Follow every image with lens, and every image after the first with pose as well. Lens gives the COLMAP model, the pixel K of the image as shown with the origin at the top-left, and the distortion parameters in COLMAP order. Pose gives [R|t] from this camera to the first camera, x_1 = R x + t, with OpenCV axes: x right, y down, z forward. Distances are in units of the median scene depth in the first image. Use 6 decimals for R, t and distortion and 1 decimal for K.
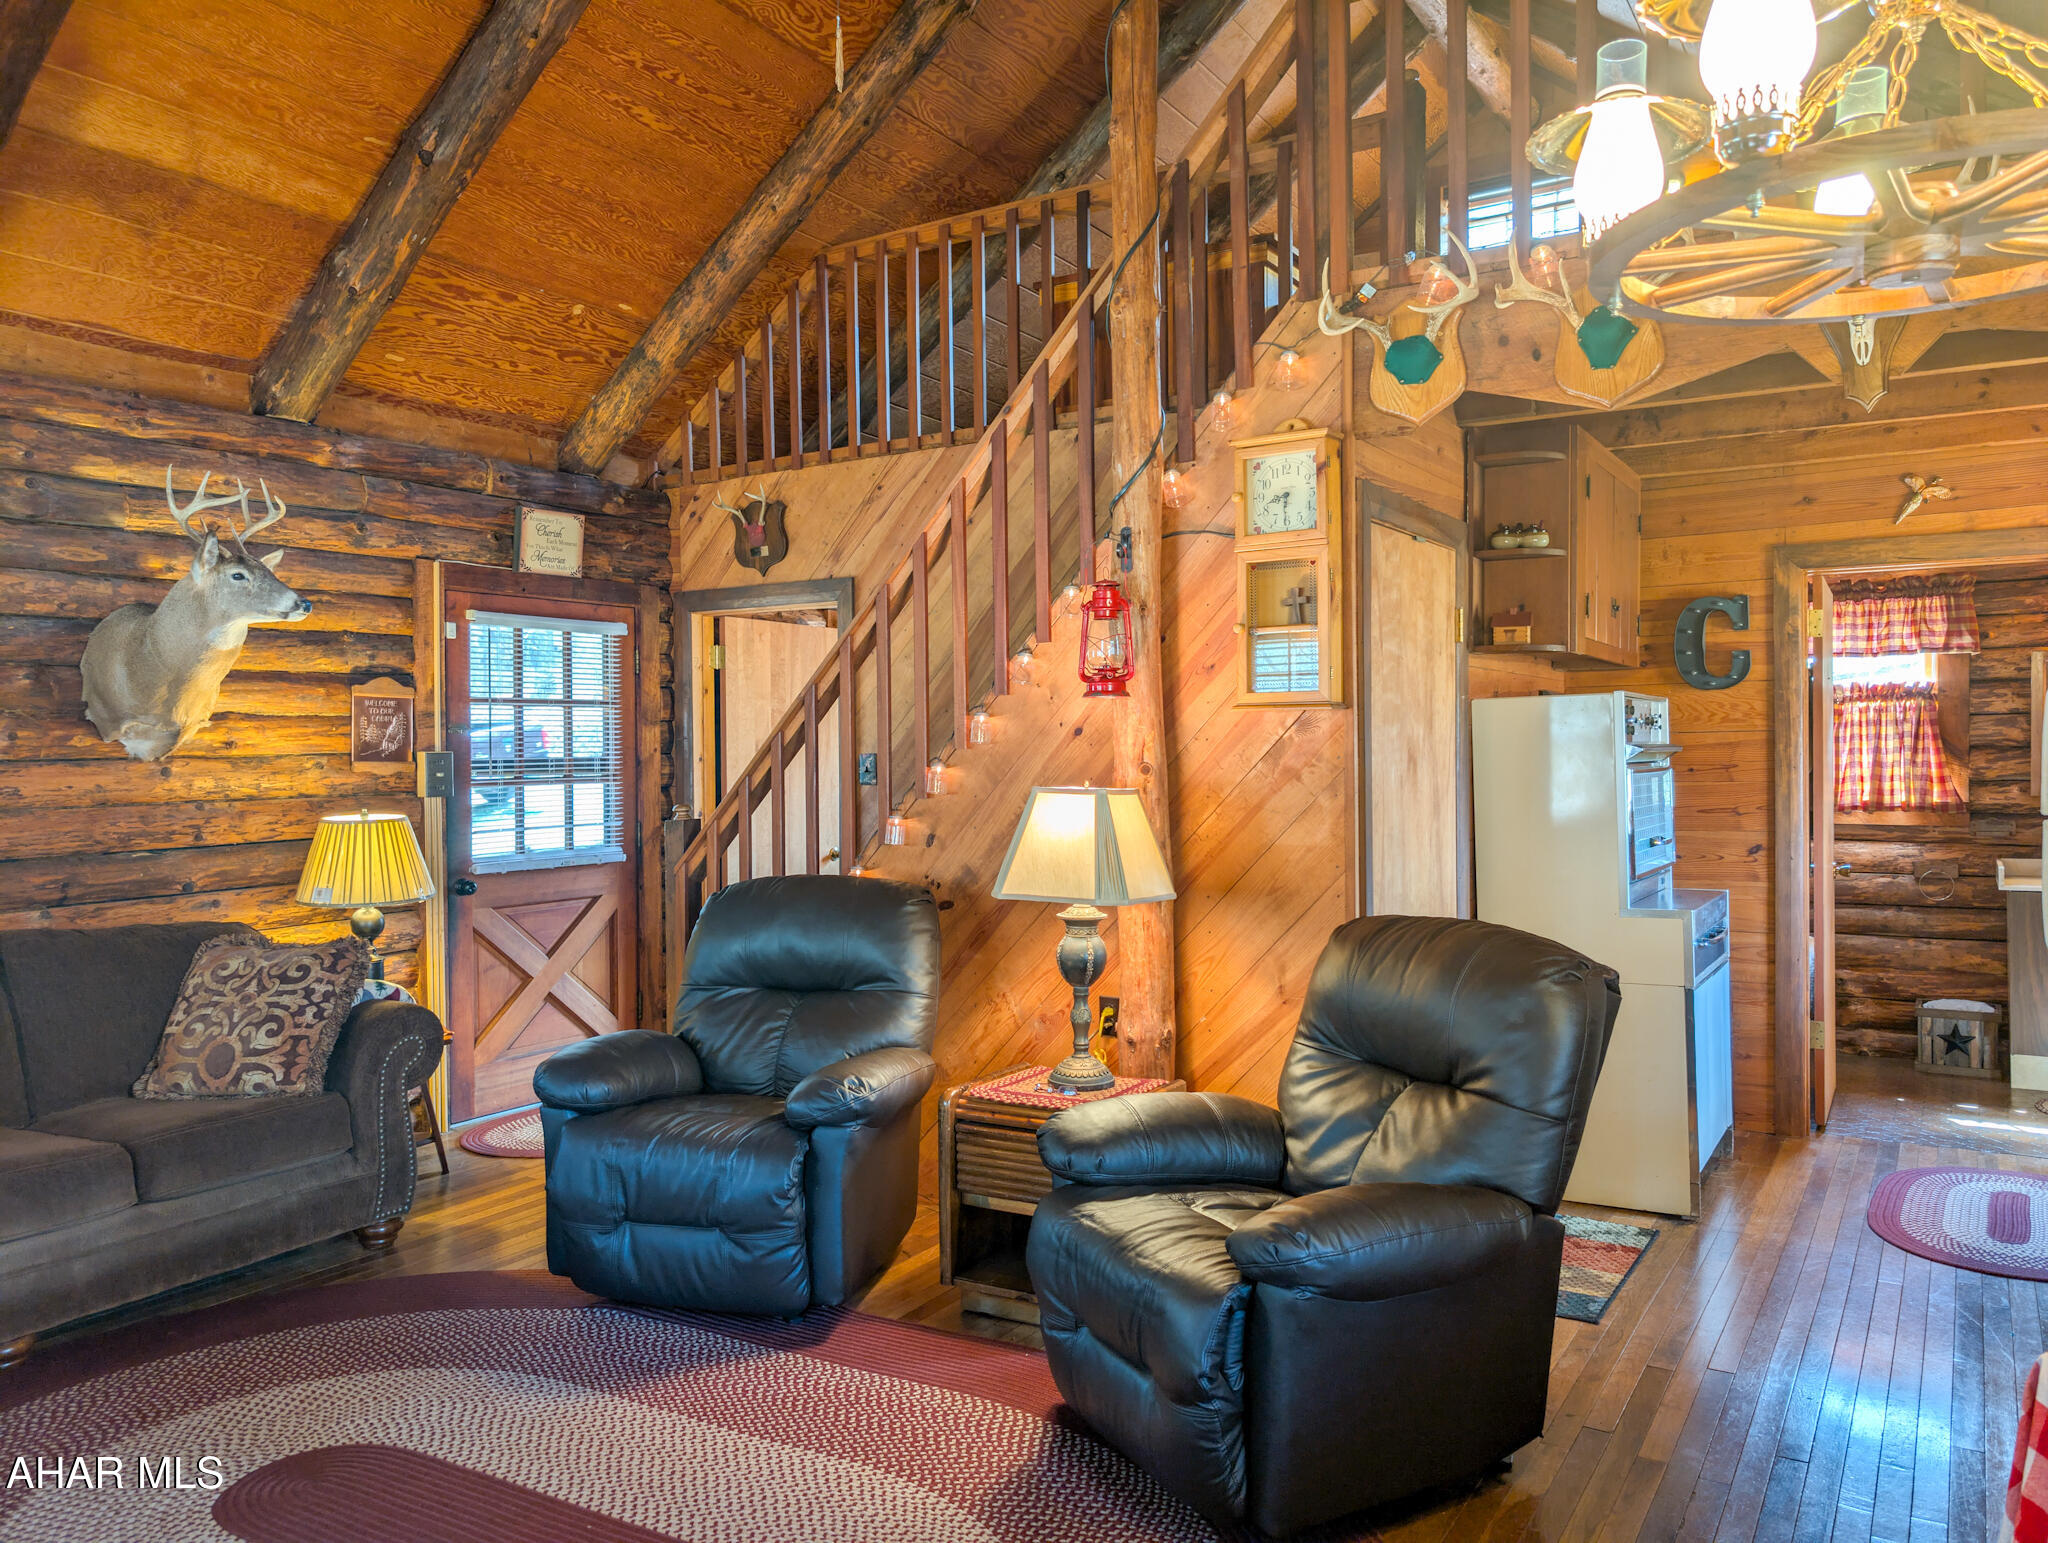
lens RADIAL K [[1470.0, 0, 1025.1], [0, 1470.0, 769.2], [0, 0, 1]] dist [0.021331, -0.019270]
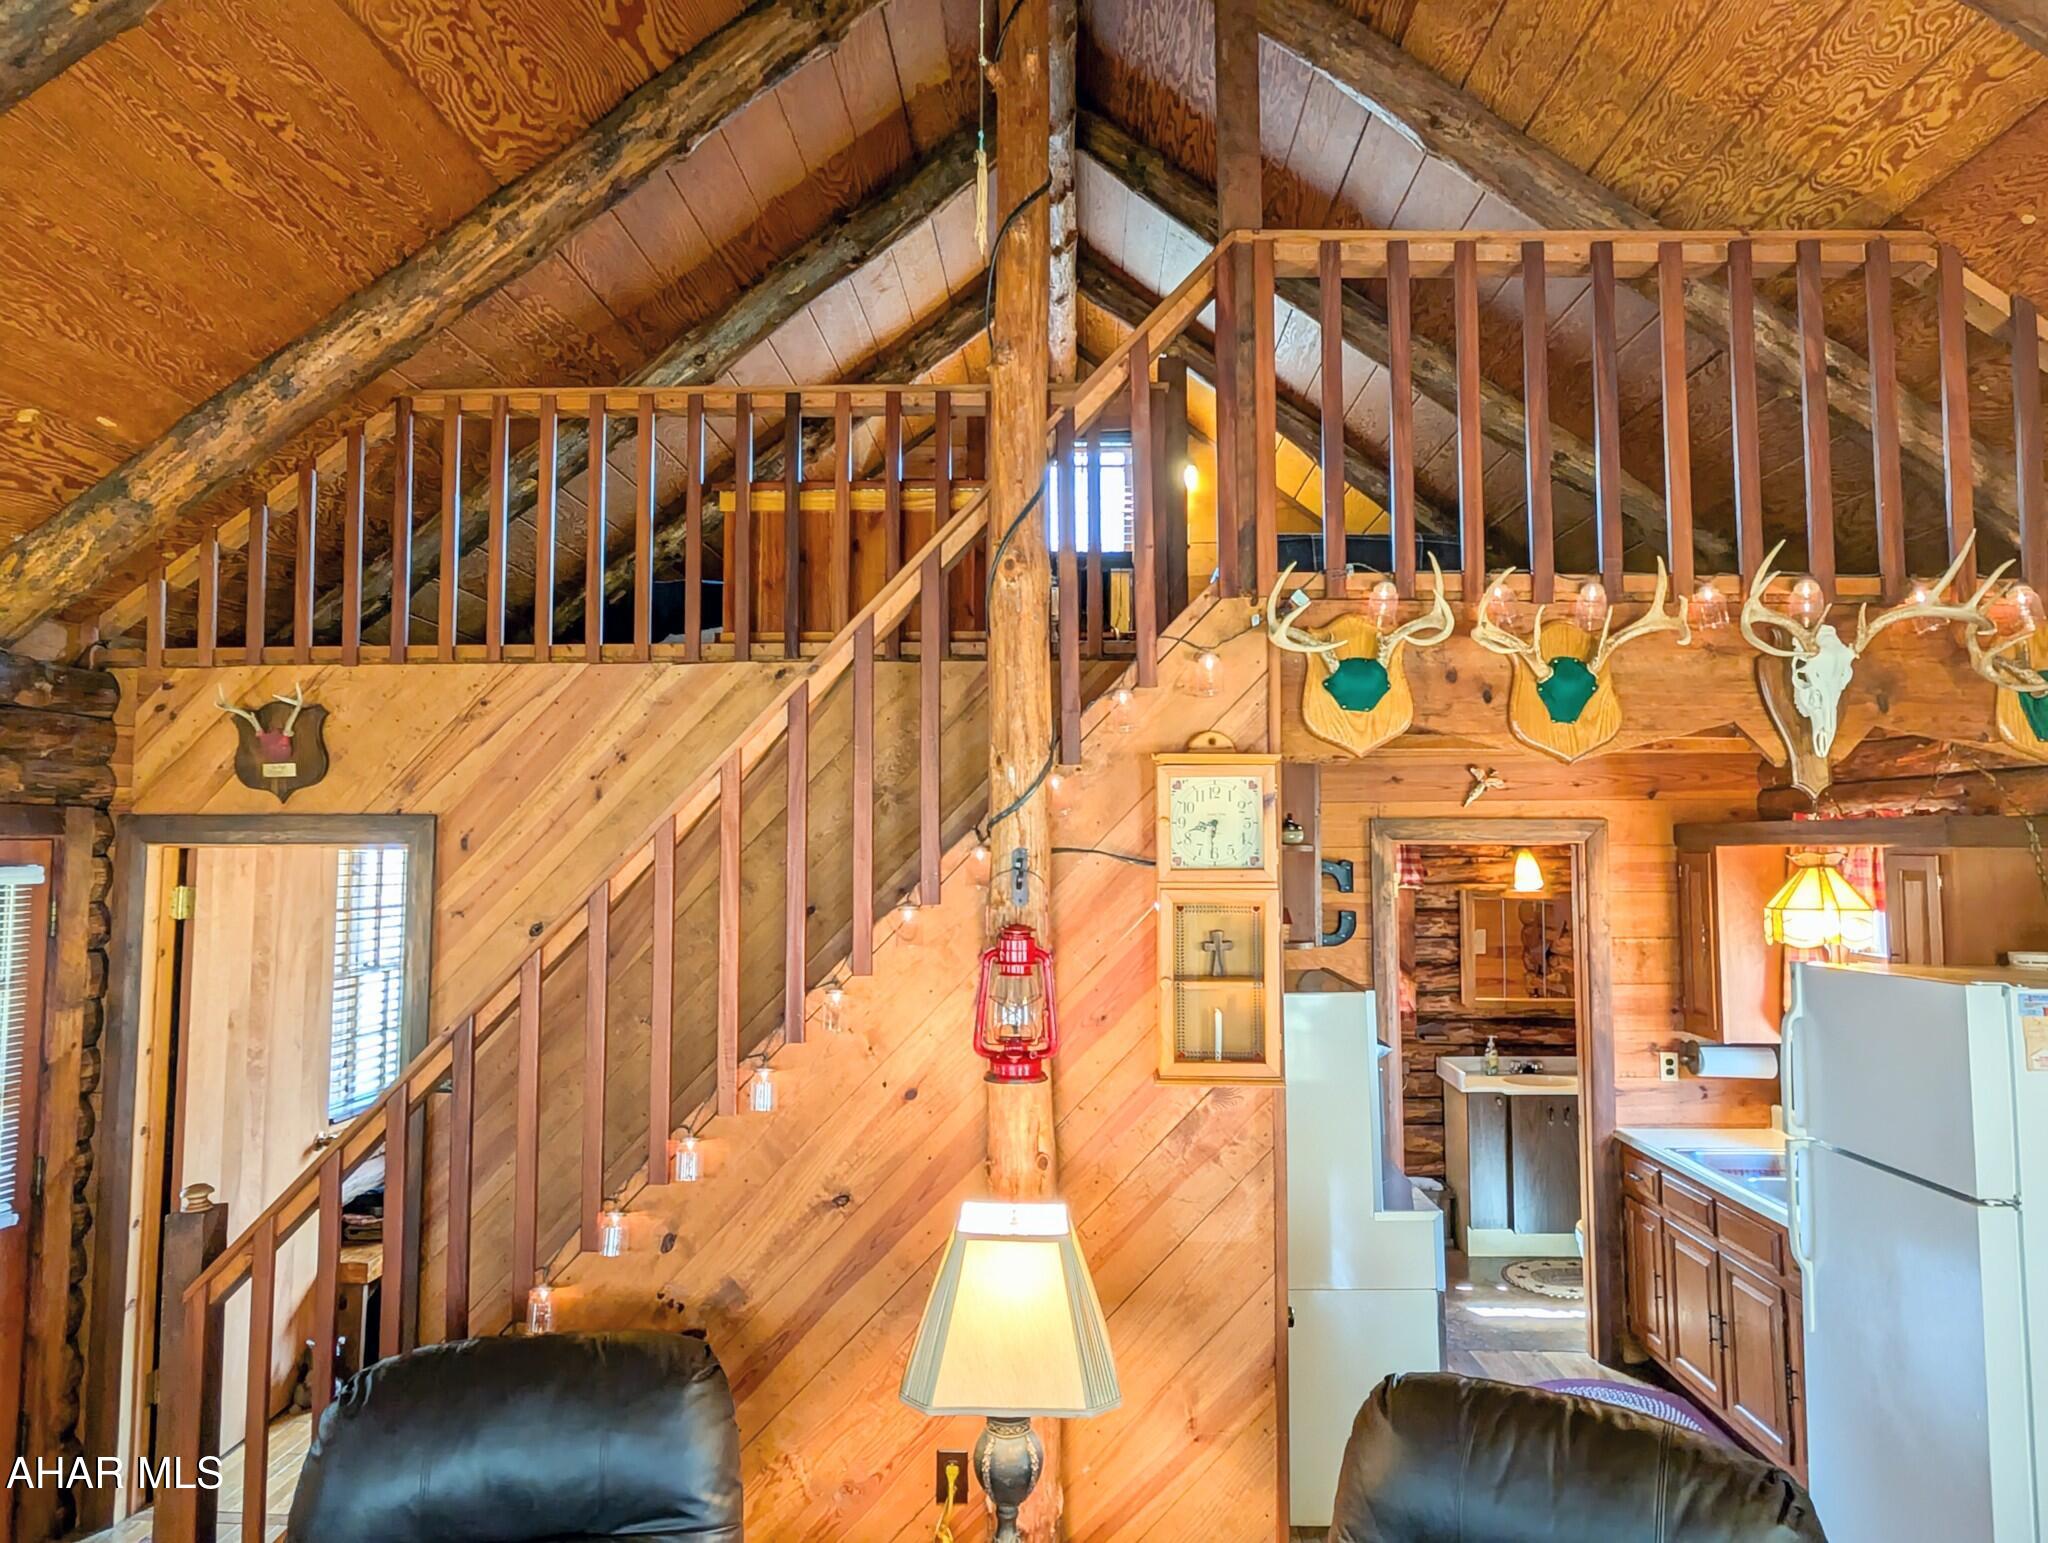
lens RADIAL K [[1256.5, 0, 1039.0], [0, 1256.5, 766.6], [0, 0, 1]] dist [0.005565, -0.003546]
pose [[0.863658, 0.042564, 0.502277, -0.186312], [-0.002571, 0.996788, -0.080050, -0.110517], [-0.504071, 0.067845, 0.860993, 0.296310]]
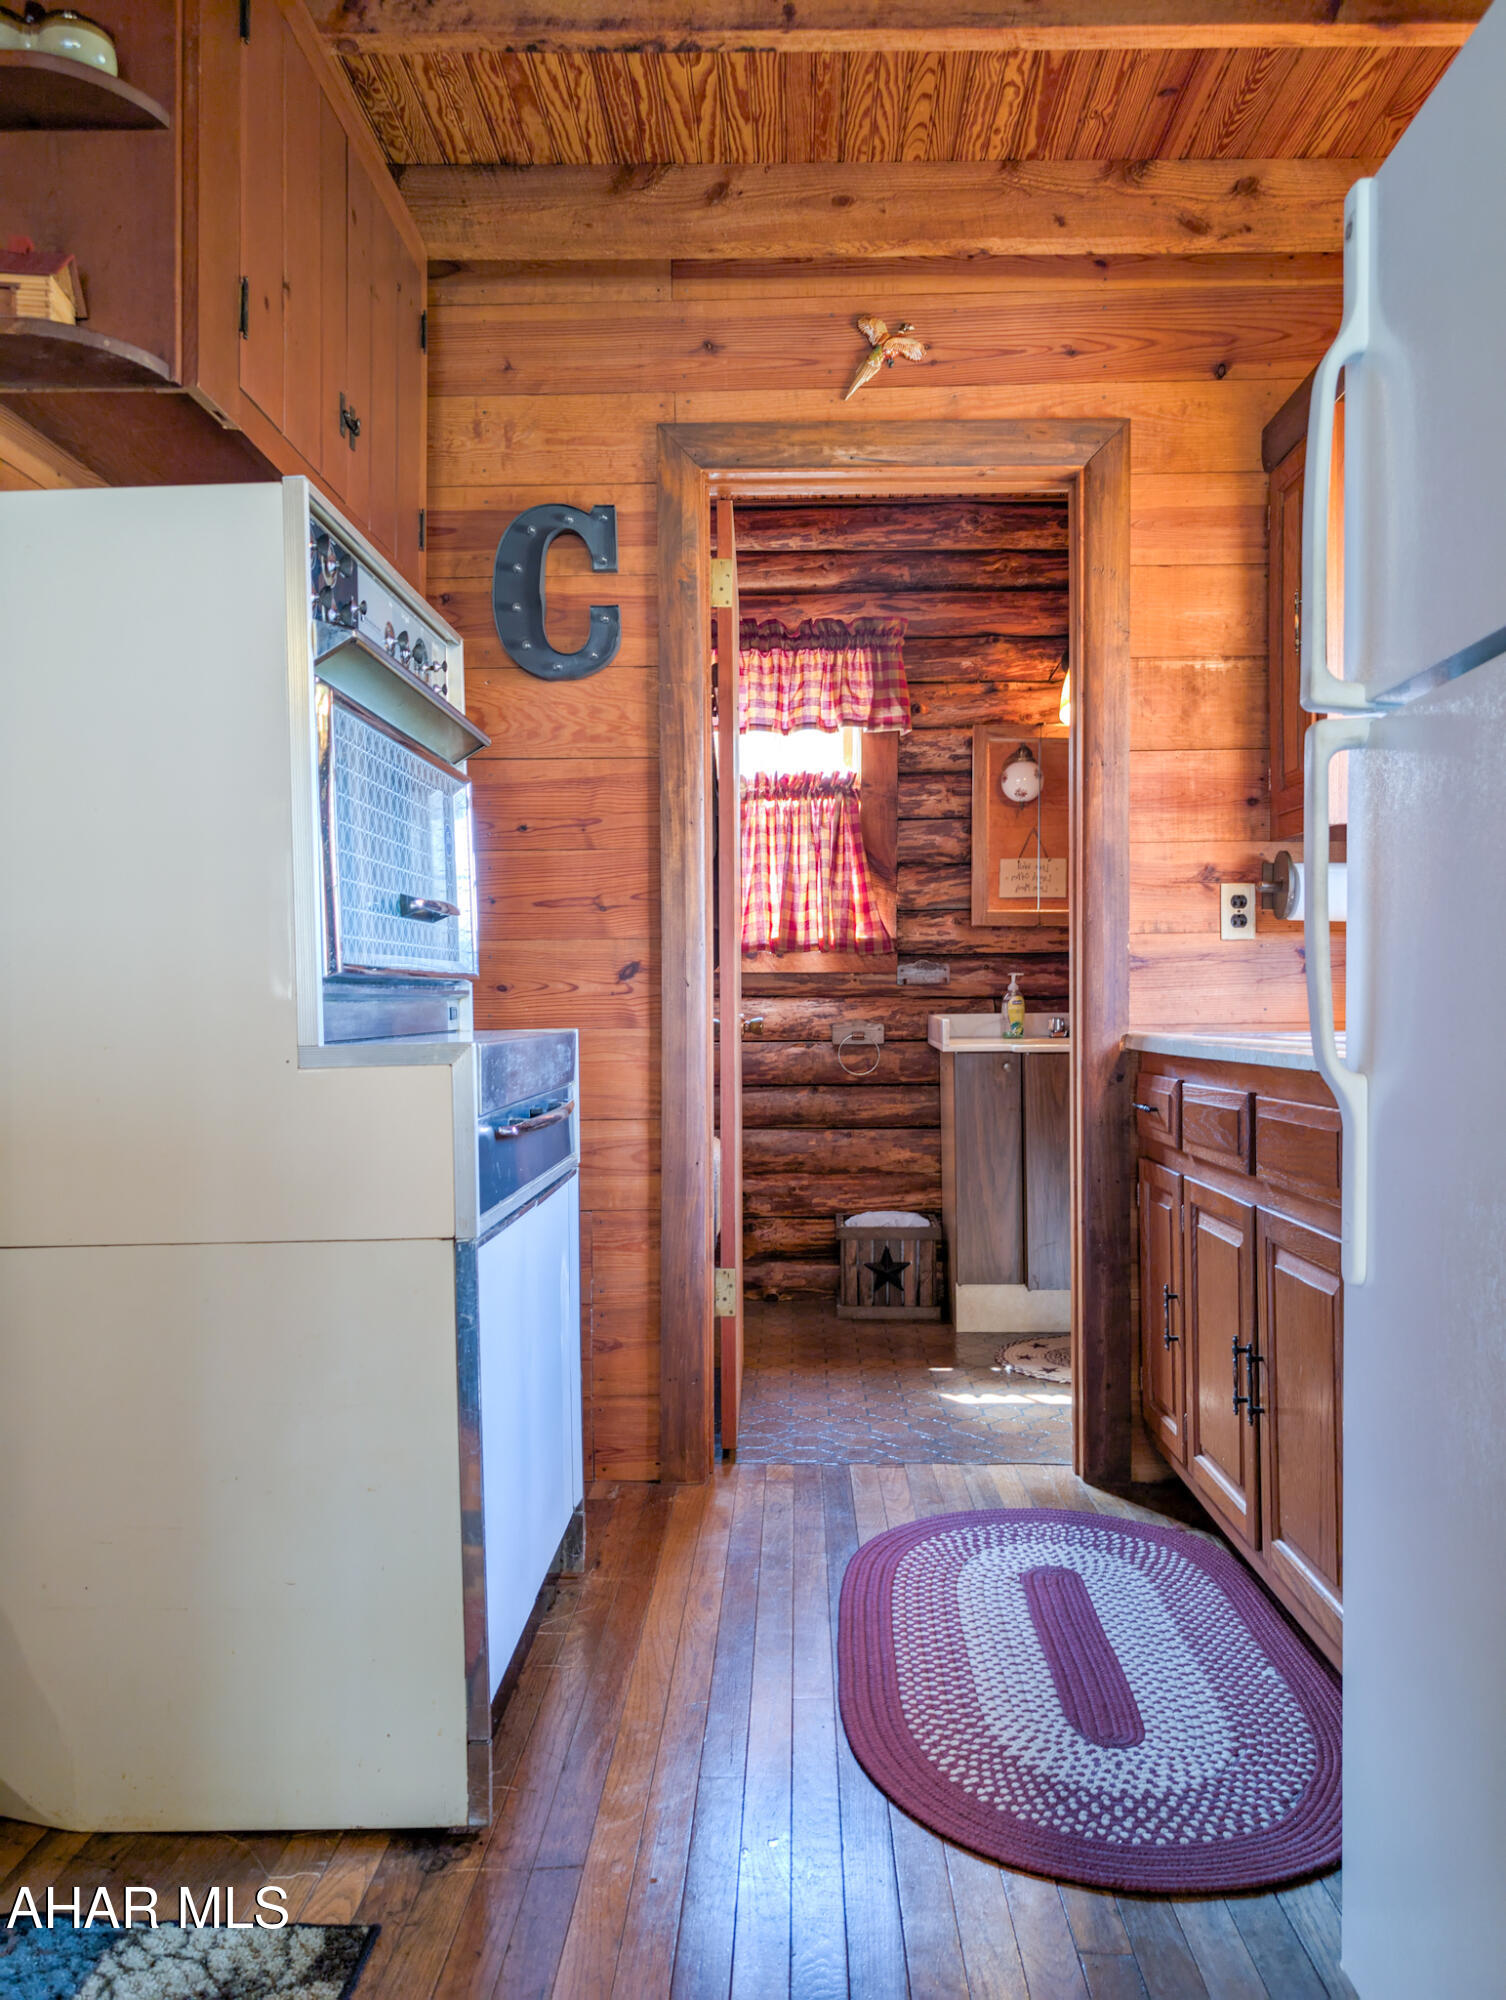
lens RADIAL K [[1435.6, 0, 751.9], [0, 1435.6, 1007.4], [0, 0, 1]] dist [0.021331, -0.019270]
pose [[0.860729, 0.001318, 0.509063, 0.255712], [0.001655, 0.999984, -0.005389, 0.070381], [-0.509062, 0.005481, 0.860713, 0.504068]]
